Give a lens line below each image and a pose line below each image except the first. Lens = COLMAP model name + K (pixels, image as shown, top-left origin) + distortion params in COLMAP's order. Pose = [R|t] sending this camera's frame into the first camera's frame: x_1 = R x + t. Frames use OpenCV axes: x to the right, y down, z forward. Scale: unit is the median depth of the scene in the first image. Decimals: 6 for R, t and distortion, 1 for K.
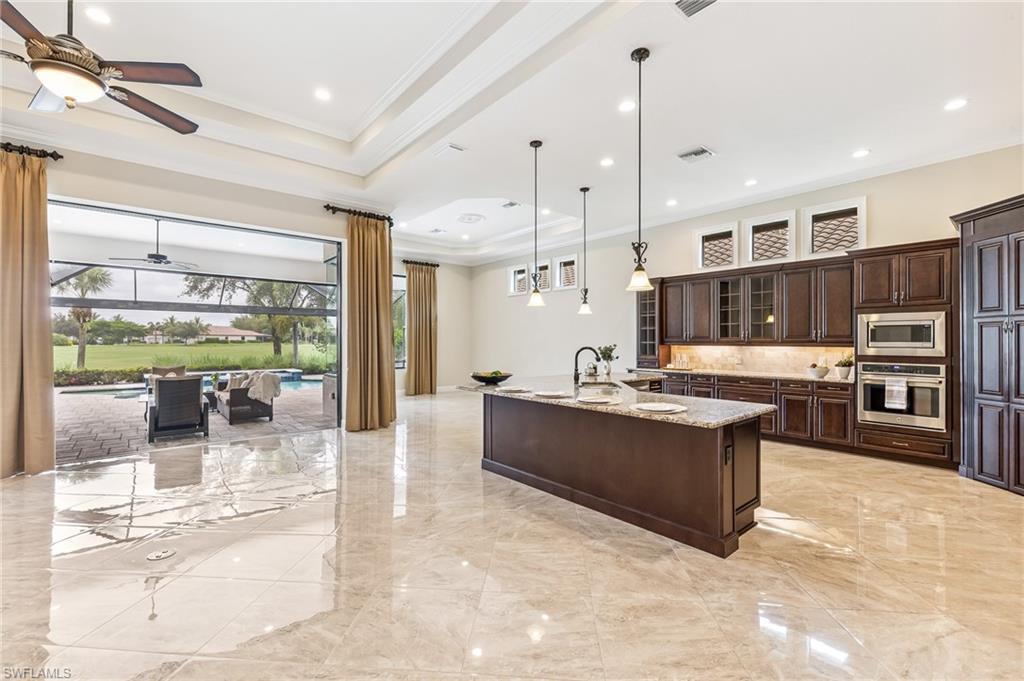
lens RADIAL K [[438.3, 0, 509.6], [0, 438.3, 338.5], [0, 0, 1]] dist [0.000437, -0.000110]
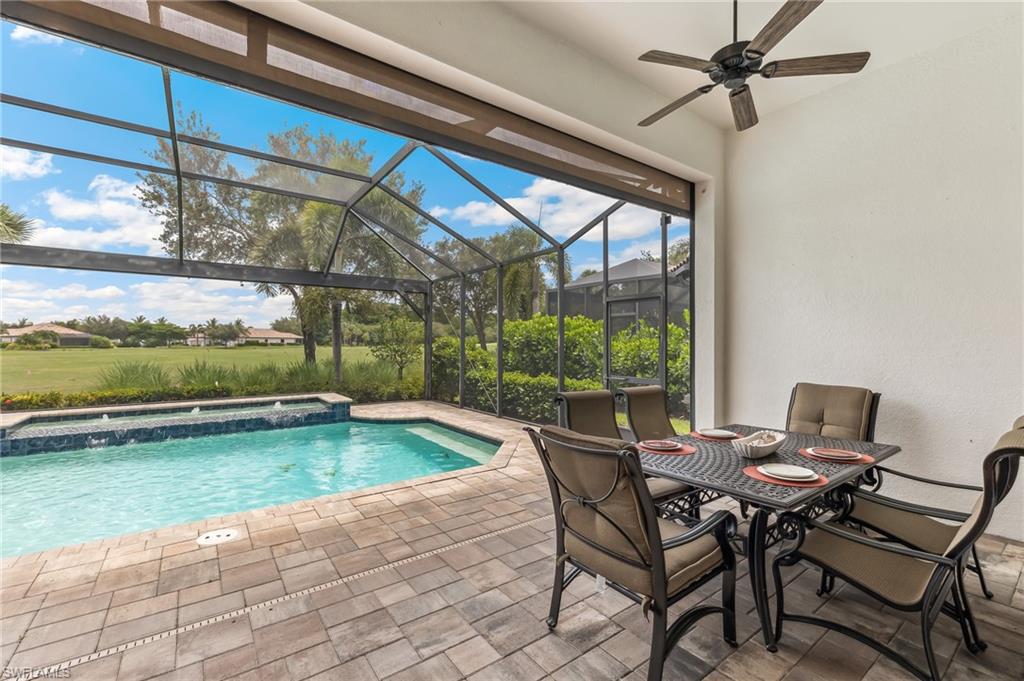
lens RADIAL K [[438.3, 0, 516.8], [0, 438.3, 337.8], [0, 0, 1]] dist [0.000437, -0.000110]
pose [[0.998196, 0.000889, -0.060039, -0.240090], [-0.001462, 0.999954, -0.009505, 0.009186], [0.060028, 0.009576, 0.998151, 0.482064]]
